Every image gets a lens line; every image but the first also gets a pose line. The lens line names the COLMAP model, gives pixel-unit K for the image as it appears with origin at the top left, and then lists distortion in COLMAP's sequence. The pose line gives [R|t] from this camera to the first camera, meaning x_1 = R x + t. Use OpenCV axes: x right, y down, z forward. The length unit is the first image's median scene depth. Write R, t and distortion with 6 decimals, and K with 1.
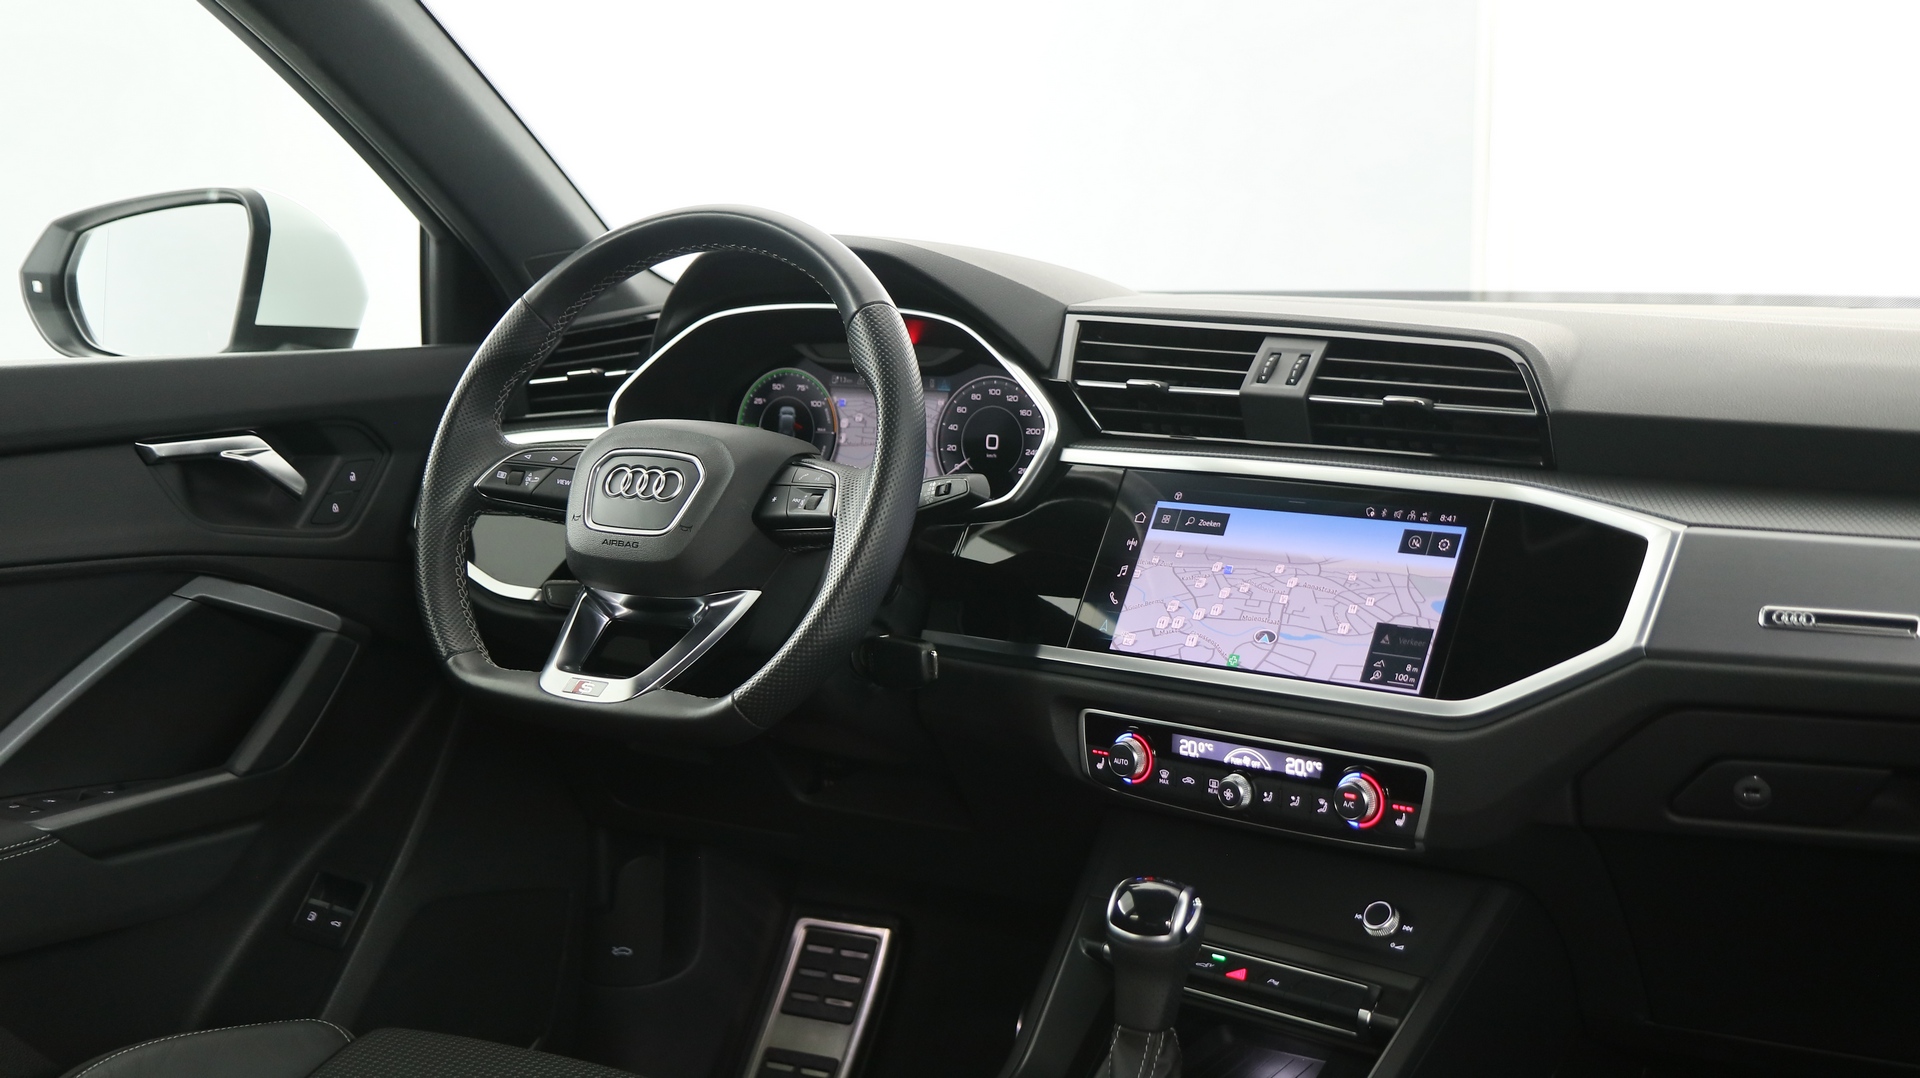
lens RADIAL K [[2220.3, 0, 955.9], [0, 2220.3, 538.0], [0, 0, 1]] dist [0.016048, 0.000000]
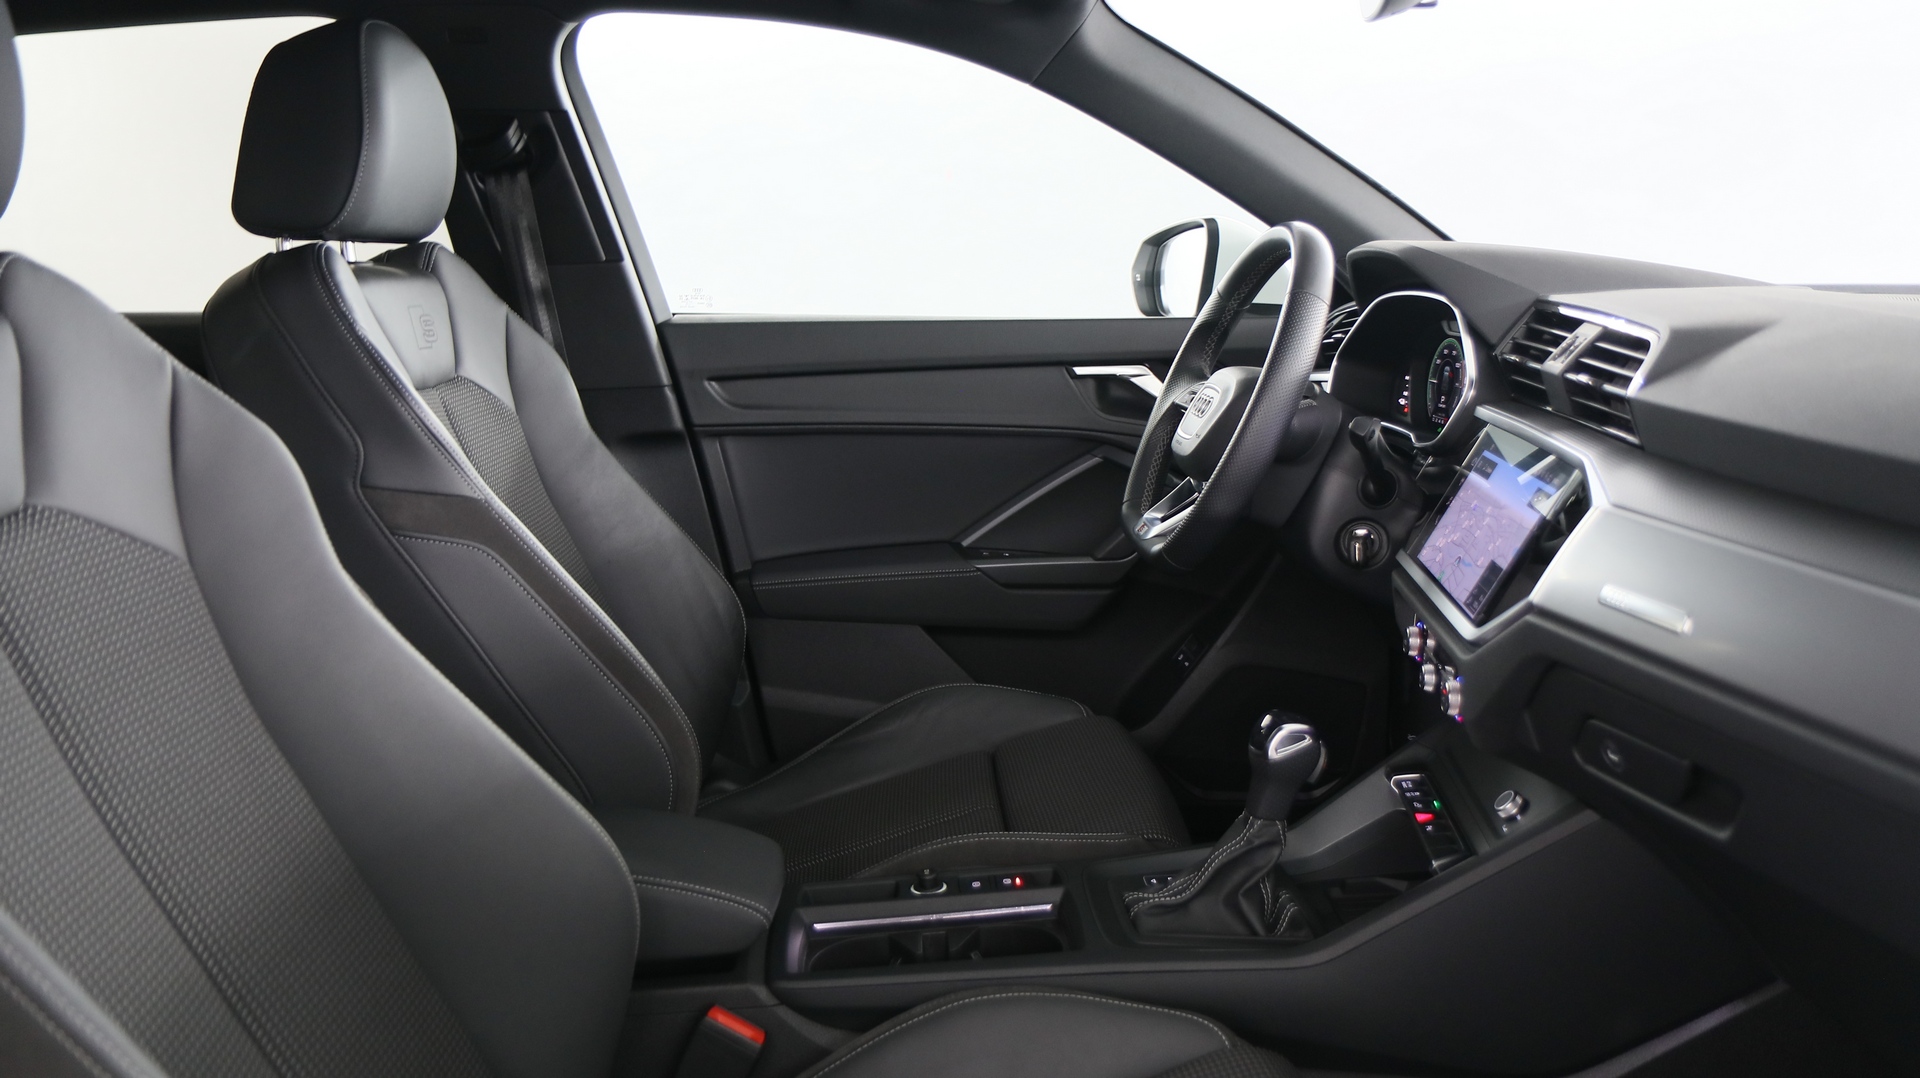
lens RADIAL K [[1474.1, 0, 963.5], [0, 1474.1, 540.0], [0, 0, 1]] dist [-0.018774, 0.011763]
pose [[0.591847, 0.147179, -0.792499, 0.577330], [-0.096733, 0.989052, 0.111441, -0.030336], [0.800225, 0.010705, 0.599605, 0.246999]]
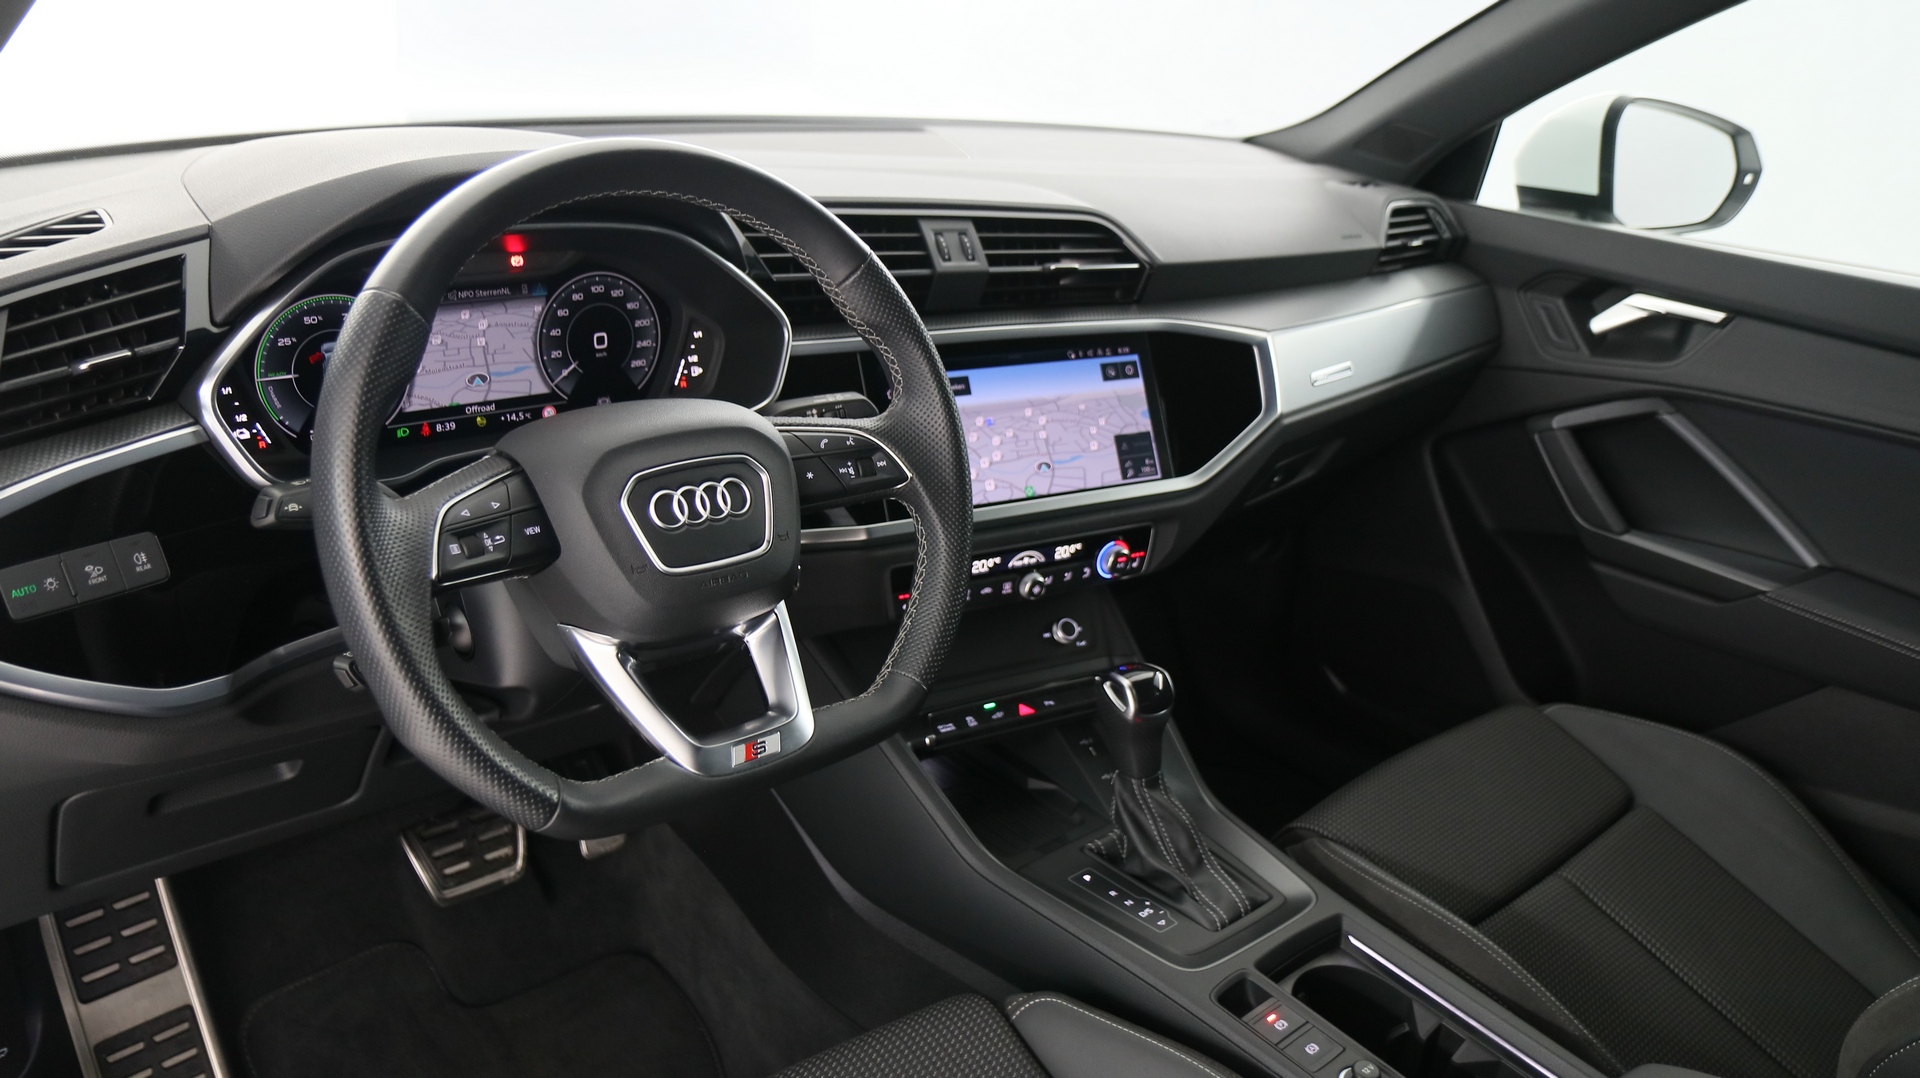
lens RADIAL K [[1474.1, 0, 962.1], [0, 1474.1, 547.8], [0, 0, 1]] dist [-0.018774, 0.011763]
pose [[0.290548, -0.343868, 0.892937, -0.612814], [0.043105, 0.936951, 0.346792, -0.196743], [-0.955889, -0.062269, 0.287052, 0.738218]]
